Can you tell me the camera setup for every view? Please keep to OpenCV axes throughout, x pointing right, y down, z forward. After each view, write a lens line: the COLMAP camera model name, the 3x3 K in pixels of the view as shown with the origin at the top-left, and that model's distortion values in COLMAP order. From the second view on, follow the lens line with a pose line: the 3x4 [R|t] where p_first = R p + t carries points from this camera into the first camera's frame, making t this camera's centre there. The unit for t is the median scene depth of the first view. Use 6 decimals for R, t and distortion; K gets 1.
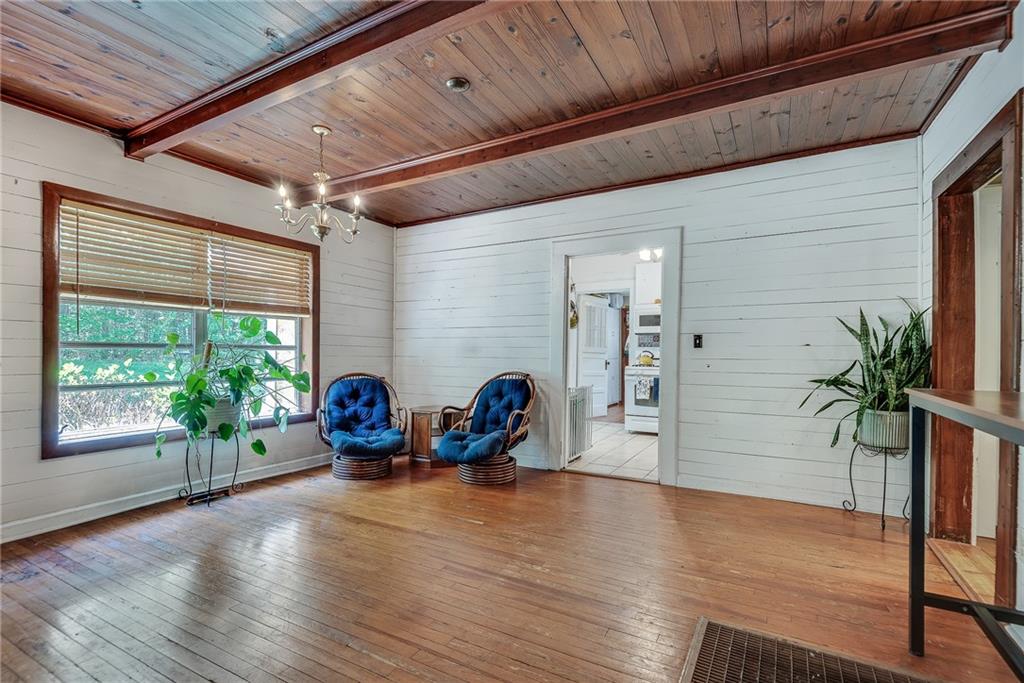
lens RADIAL K [[468.0, 0, 511.7], [0, 468.0, 346.3], [0, 0, 1]] dist [0.045611, -0.032054]
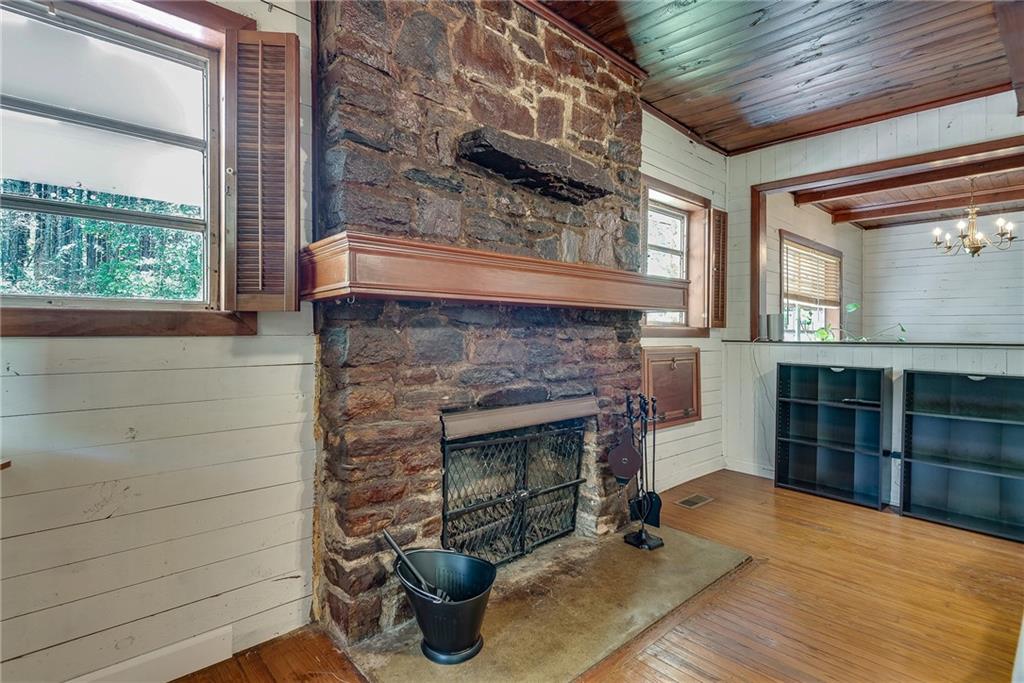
lens RADIAL K [[509.8, 0, 507.9], [0, 509.8, 330.2], [0, 0, 1]] dist [0.031461, -0.000307]
pose [[0.949865, 0.006533, -0.312593, -0.855060], [-0.004533, 0.999964, 0.007125, -0.009981], [0.312628, -0.005351, 0.949861, -0.615394]]
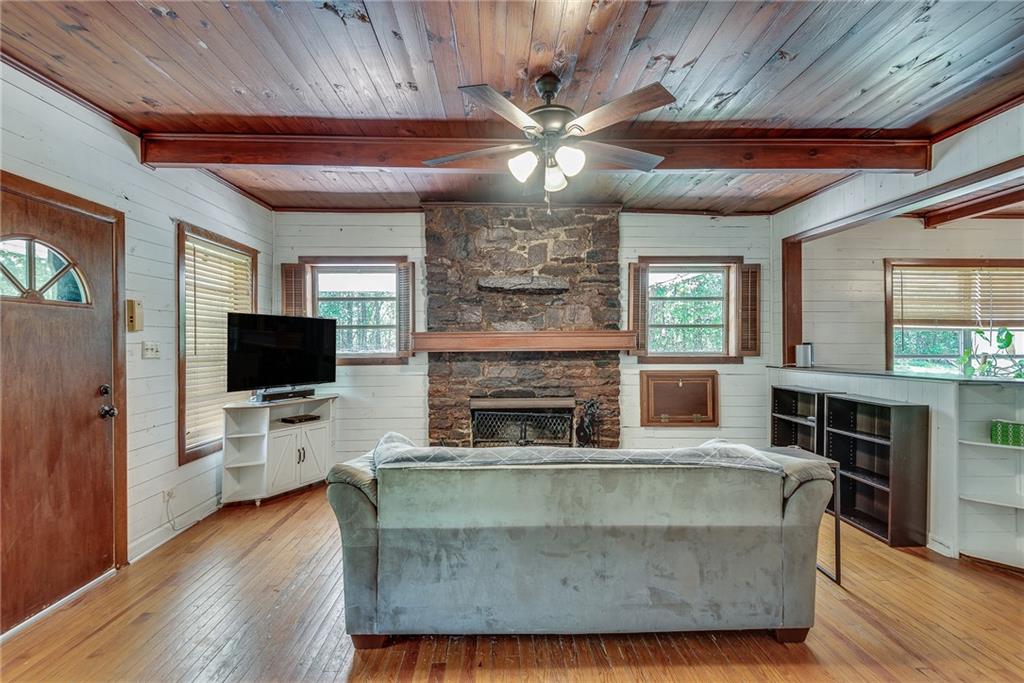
lens RADIAL K [[468.0, 0, 511.7], [0, 468.0, 346.3], [0, 0, 1]] dist [0.045611, -0.032054]
pose [[0.506930, 0.000007, -0.861987, -0.145558], [0.014239, 0.999863, 0.008383, -0.048854], [0.861870, -0.016523, 0.506861, -0.630491]]
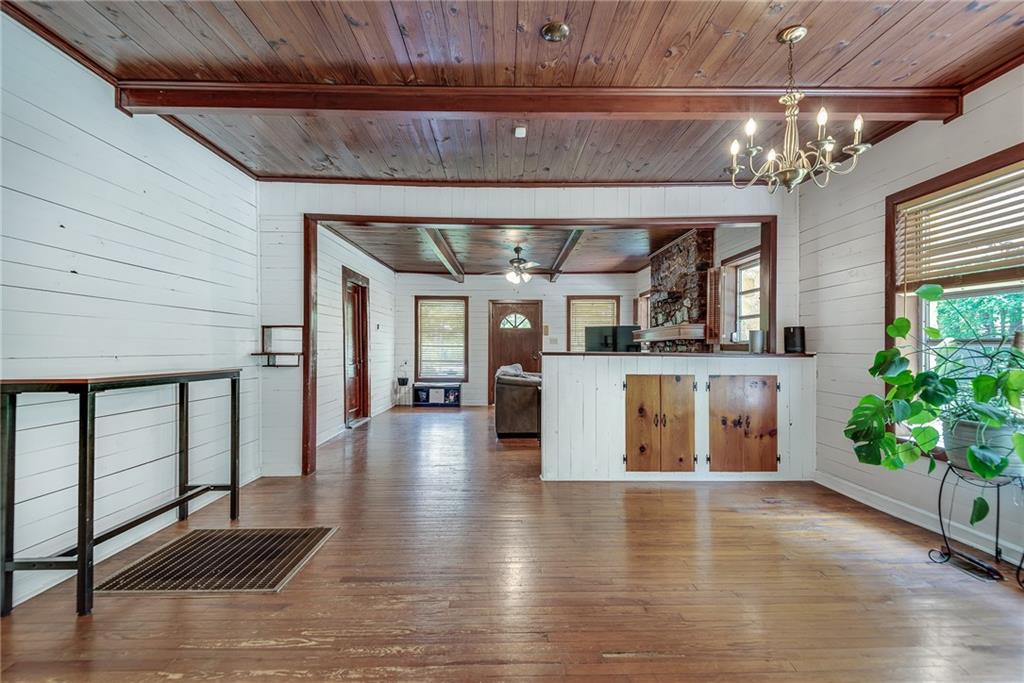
lens RADIAL K [[468.0, 0, 511.7], [0, 468.0, 346.3], [0, 0, 1]] dist [0.045611, -0.032054]
pose [[-0.863624, -0.004039, -0.504121, 0.218056], [0.002972, 0.999910, -0.013103, 0.006024], [0.504128, -0.012815, -0.863534, 0.960274]]
